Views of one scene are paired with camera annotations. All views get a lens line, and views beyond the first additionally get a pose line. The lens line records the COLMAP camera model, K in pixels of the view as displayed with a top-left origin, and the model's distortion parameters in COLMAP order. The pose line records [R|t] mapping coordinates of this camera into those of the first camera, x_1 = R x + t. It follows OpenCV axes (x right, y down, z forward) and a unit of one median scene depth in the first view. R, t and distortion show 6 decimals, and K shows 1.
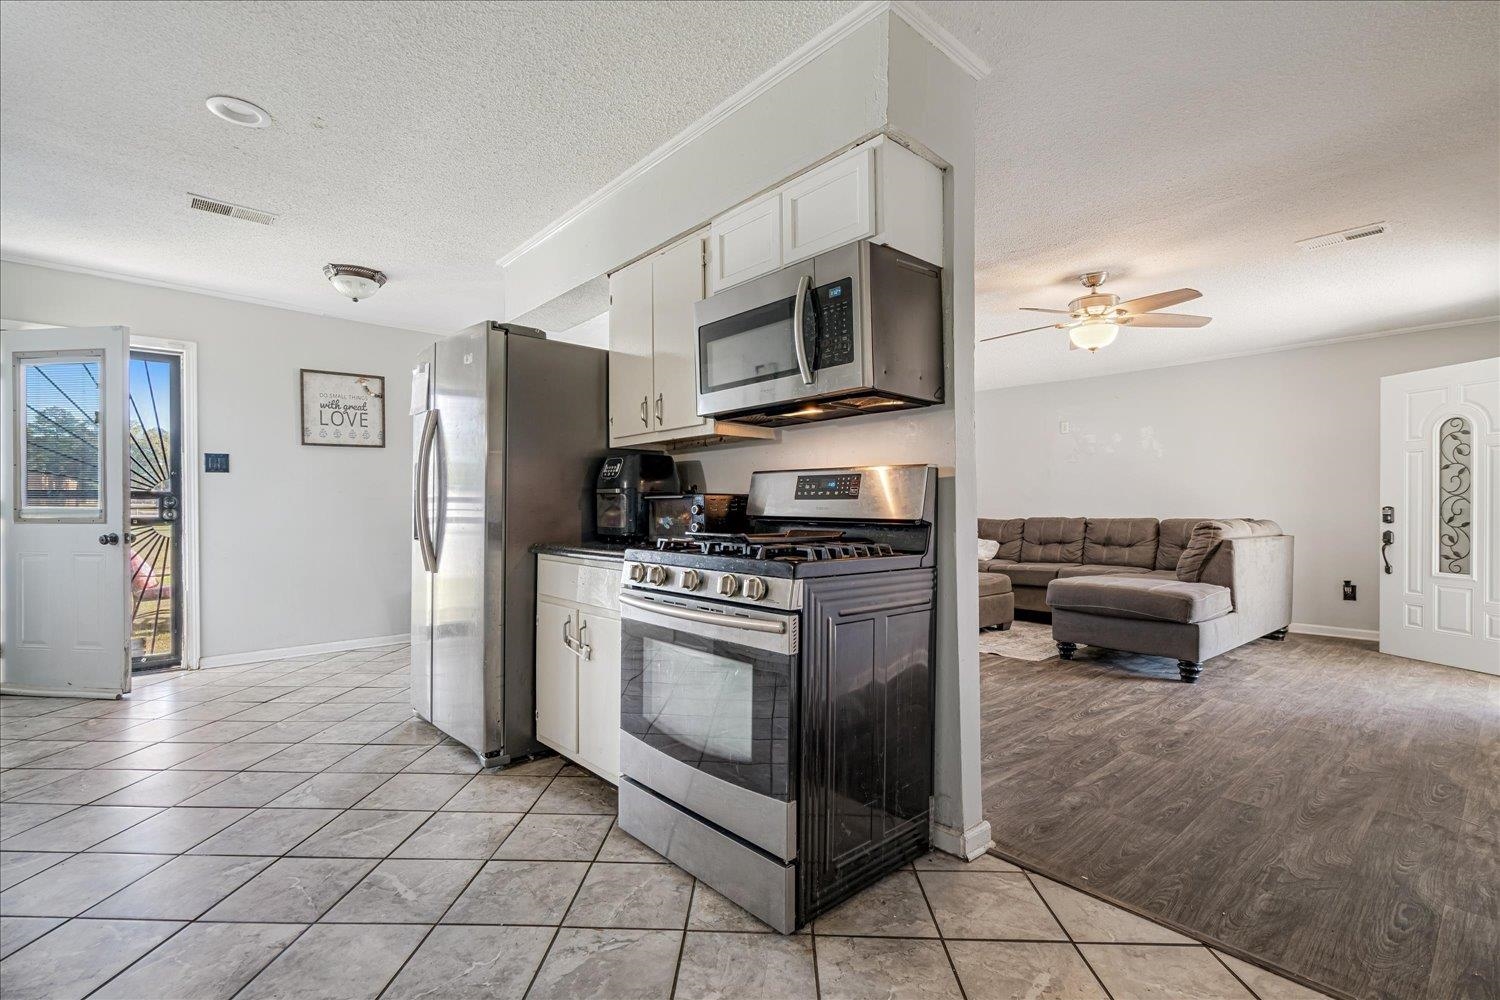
lens RADIAL K [[675.2, 0, 716.3], [0, 675.2, 511.8], [0, 0, 1]] dist [0.002761, 0.001166]
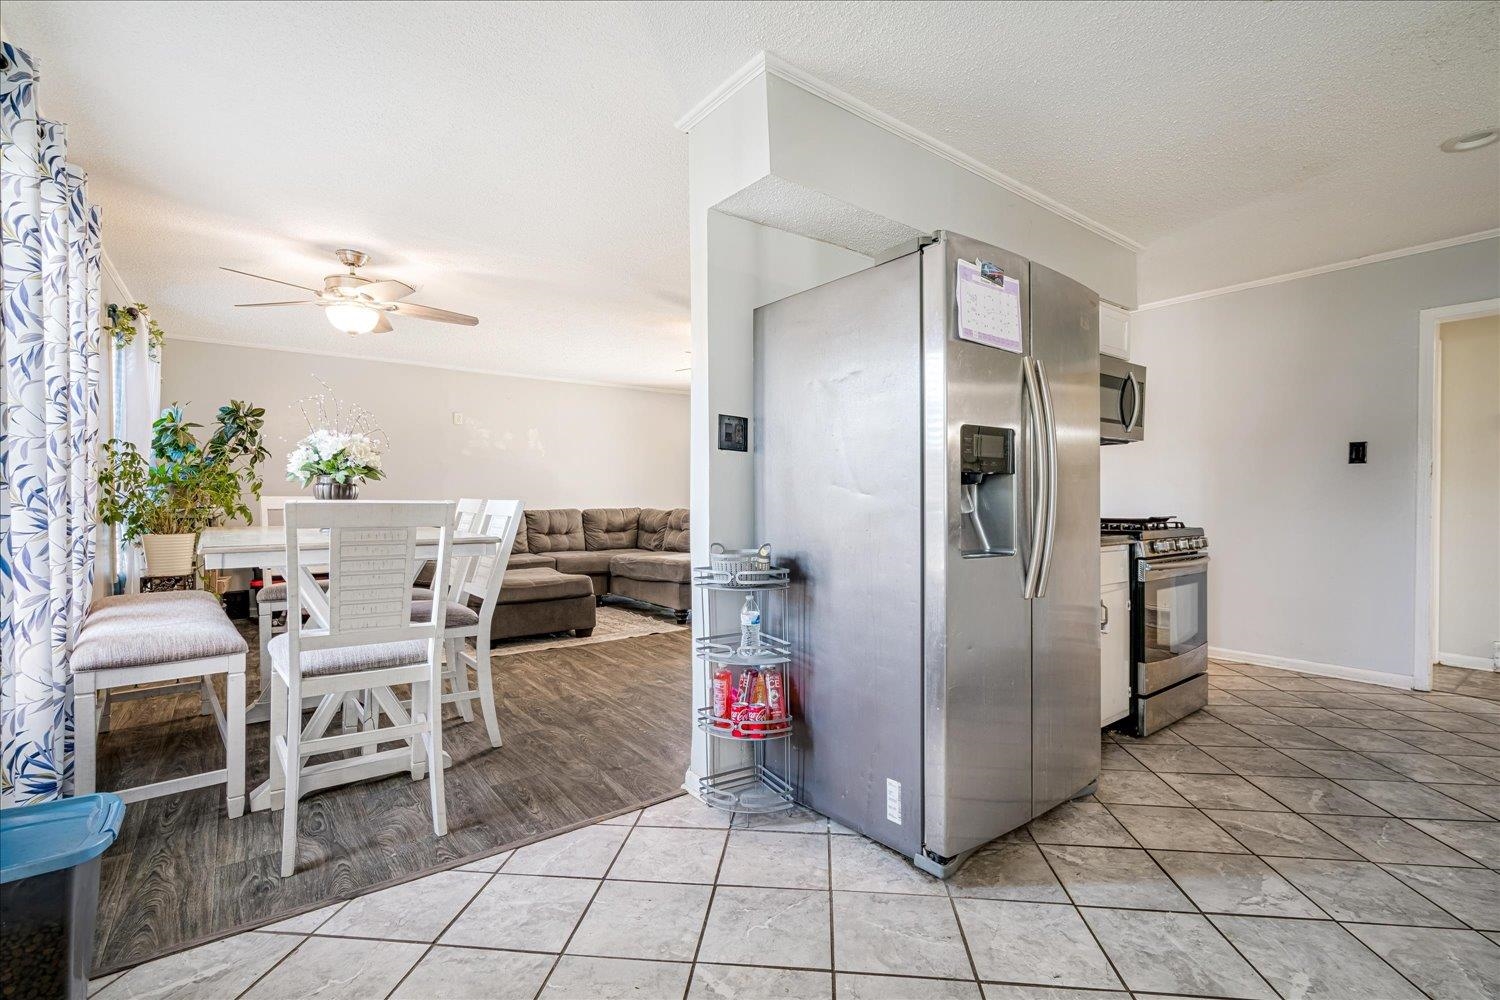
lens RADIAL K [[675.2, 0, 748.5], [0, 675.2, 500.9], [0, 0, 1]] dist [0.002761, 0.001166]
pose [[0.045912, -0.003831, 0.998938, -1.415173], [0.002753, 0.999989, 0.003708, -0.026418], [-0.998942, 0.002580, 0.045922, 1.574189]]
